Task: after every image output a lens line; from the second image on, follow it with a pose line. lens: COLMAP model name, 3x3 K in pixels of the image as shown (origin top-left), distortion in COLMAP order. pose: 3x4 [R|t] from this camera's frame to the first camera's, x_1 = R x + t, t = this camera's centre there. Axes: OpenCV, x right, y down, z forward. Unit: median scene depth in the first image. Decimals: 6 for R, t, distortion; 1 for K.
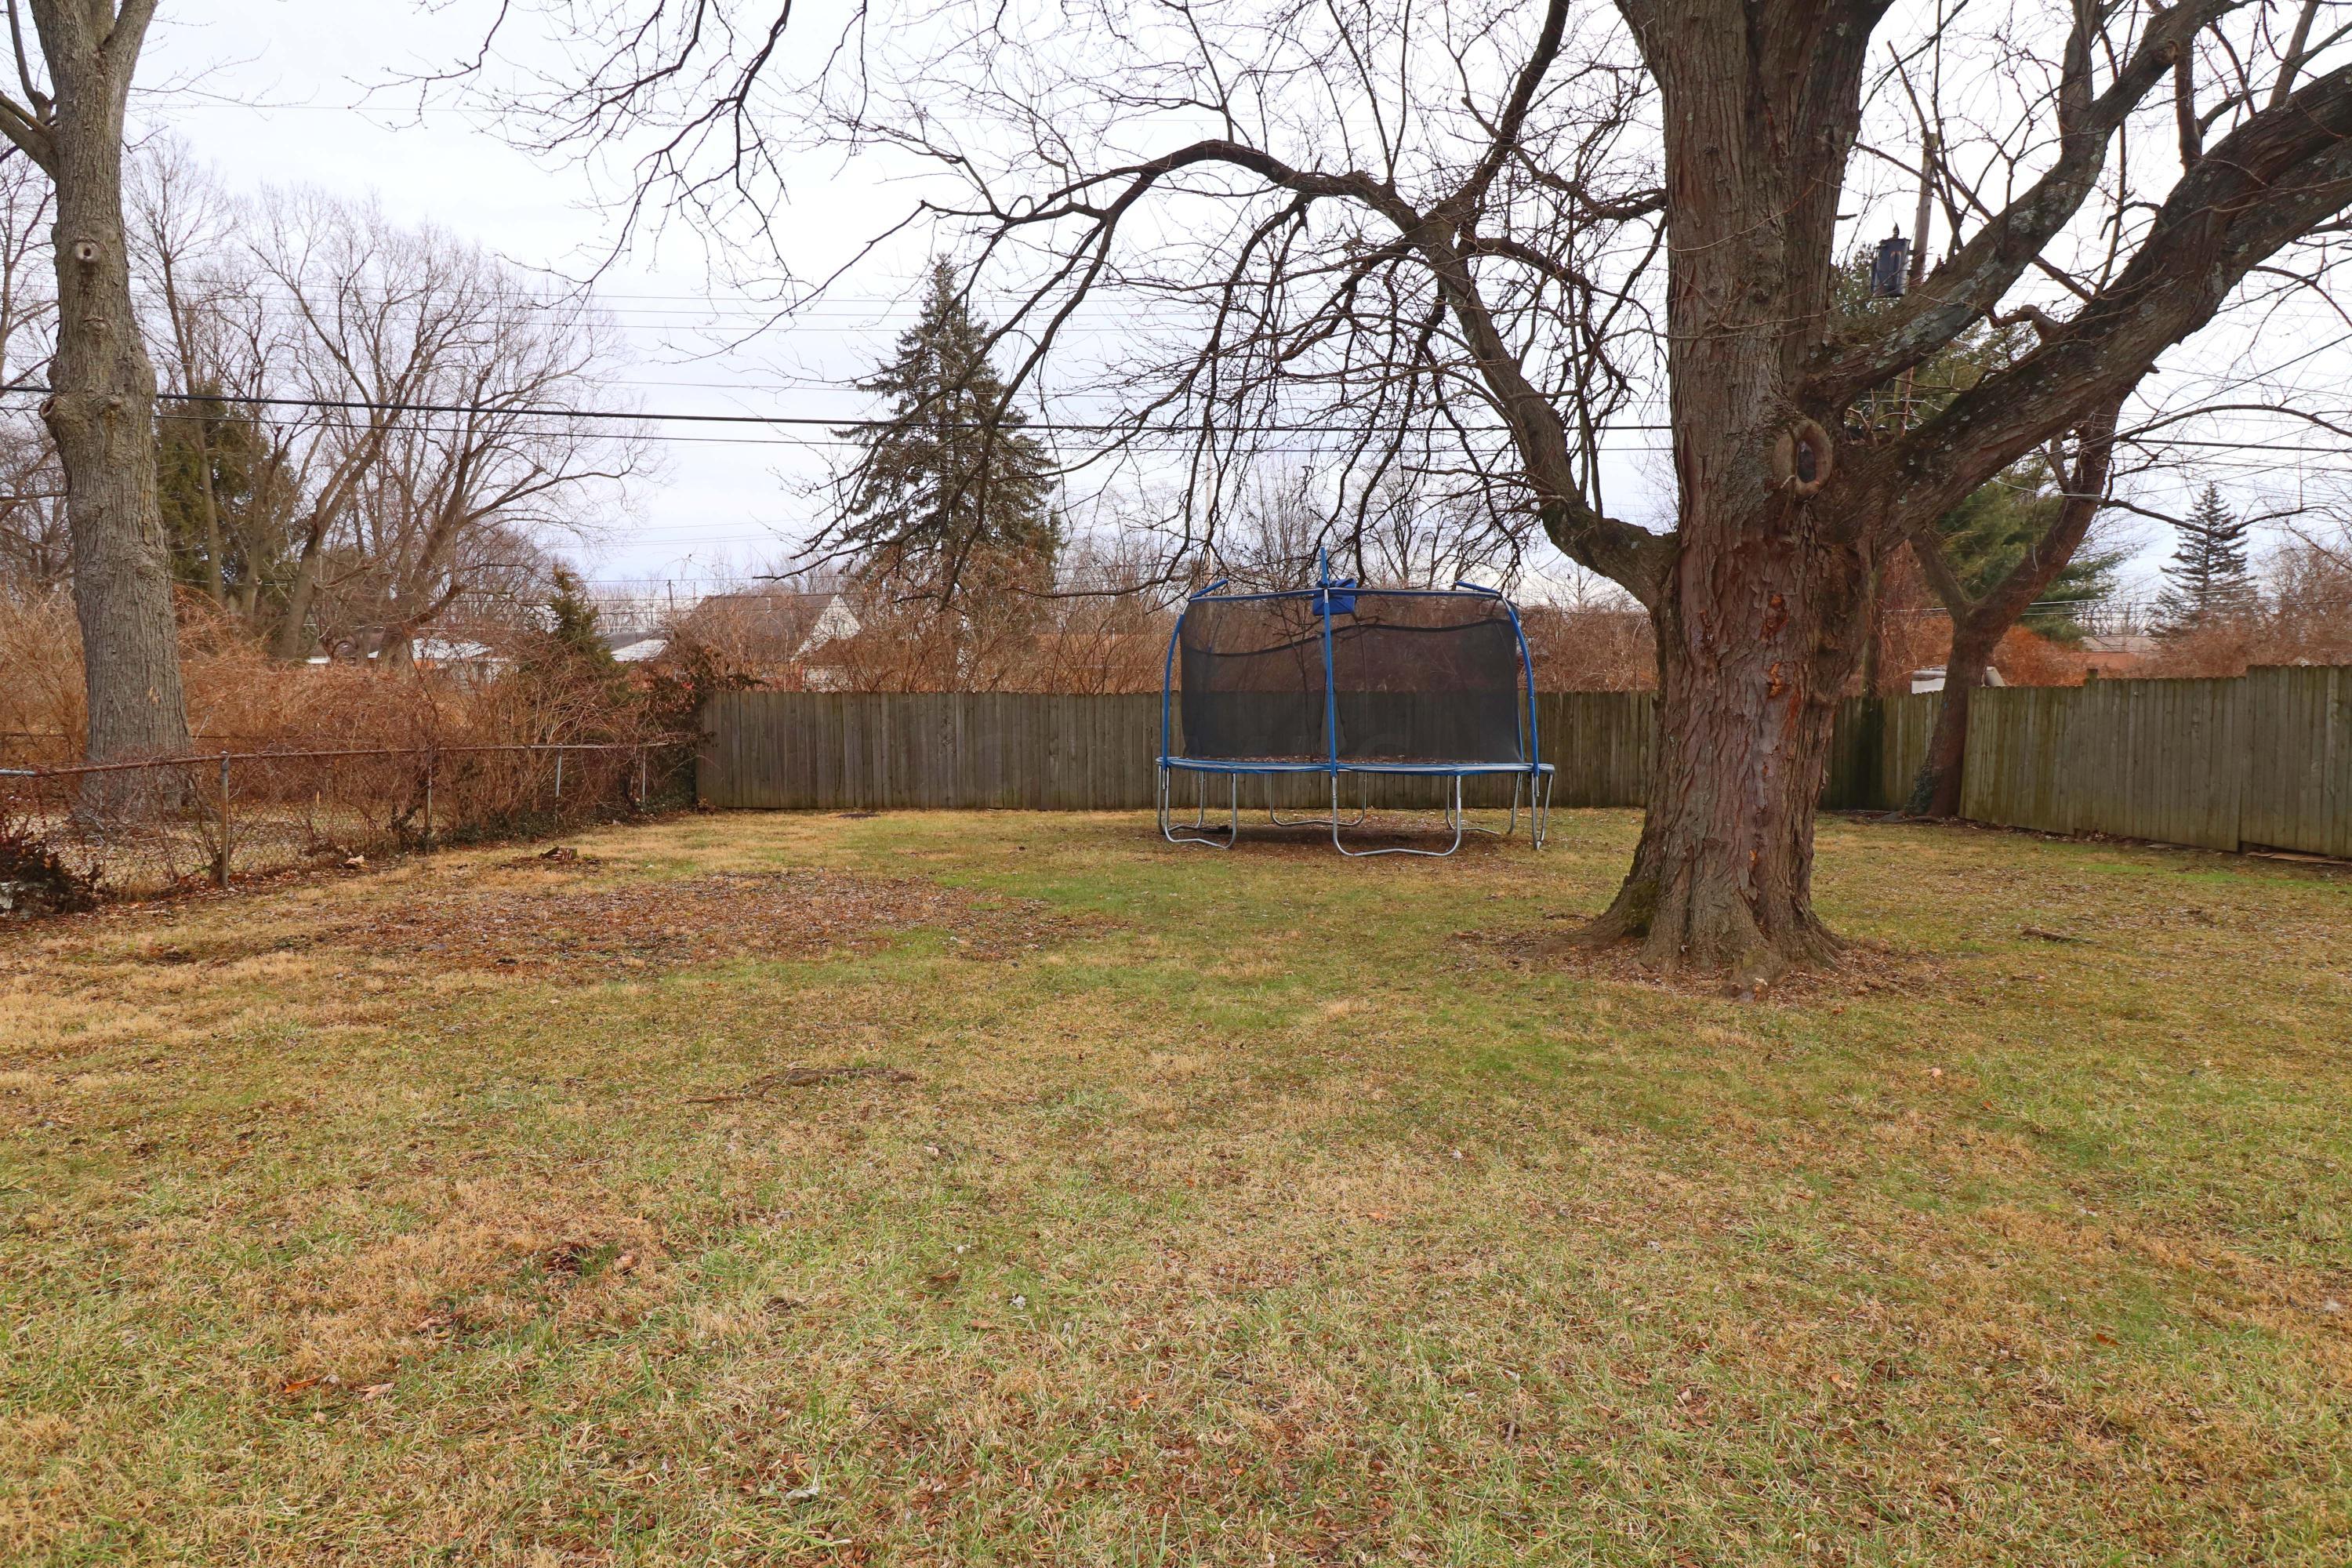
lens RADIAL K [[1331.2, 0, 1114.0], [0, 1331.2, 777.0], [0, 0, 1]] dist [-0.000107, 0.000325]
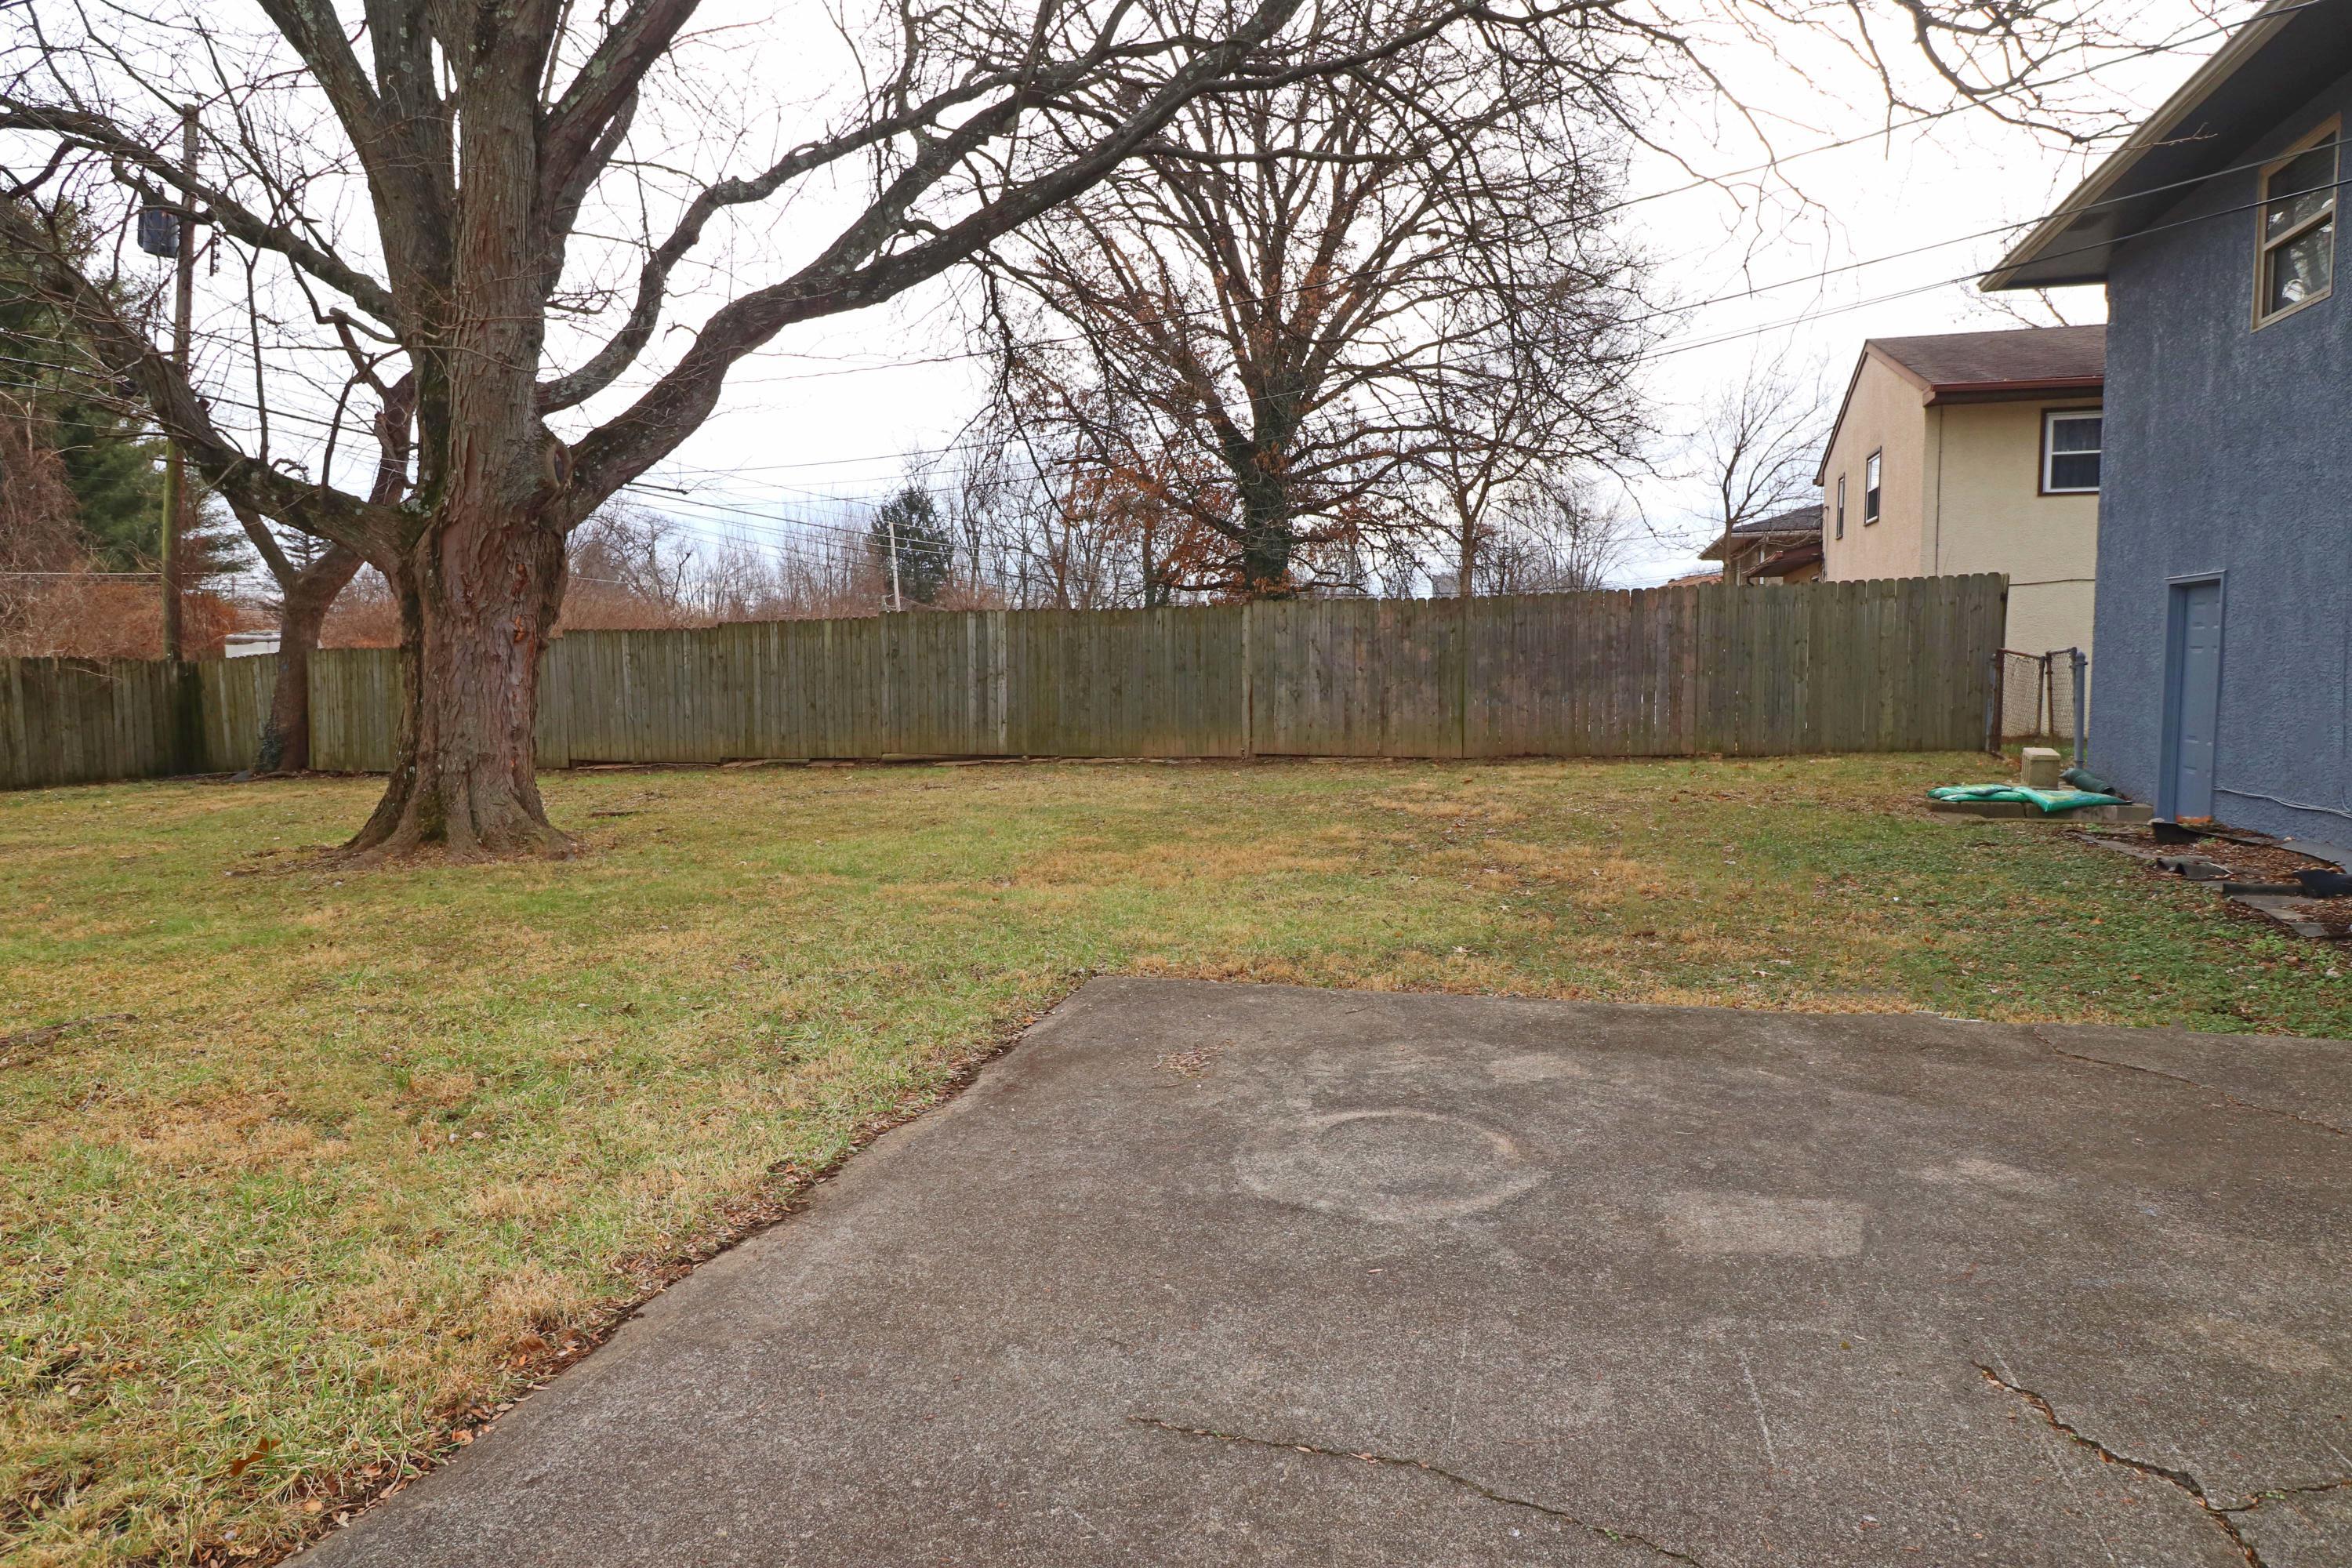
lens RADIAL K [[1331.2, 0, 1114.0], [0, 1331.2, 777.0], [0, 0, 1]] dist [-0.000107, 0.000325]
pose [[0.359099, -0.091458, 0.928808, -0.245653], [0.070587, 0.994998, 0.070686, 0.010205], [-0.930627, 0.040178, 0.363758, -0.010890]]
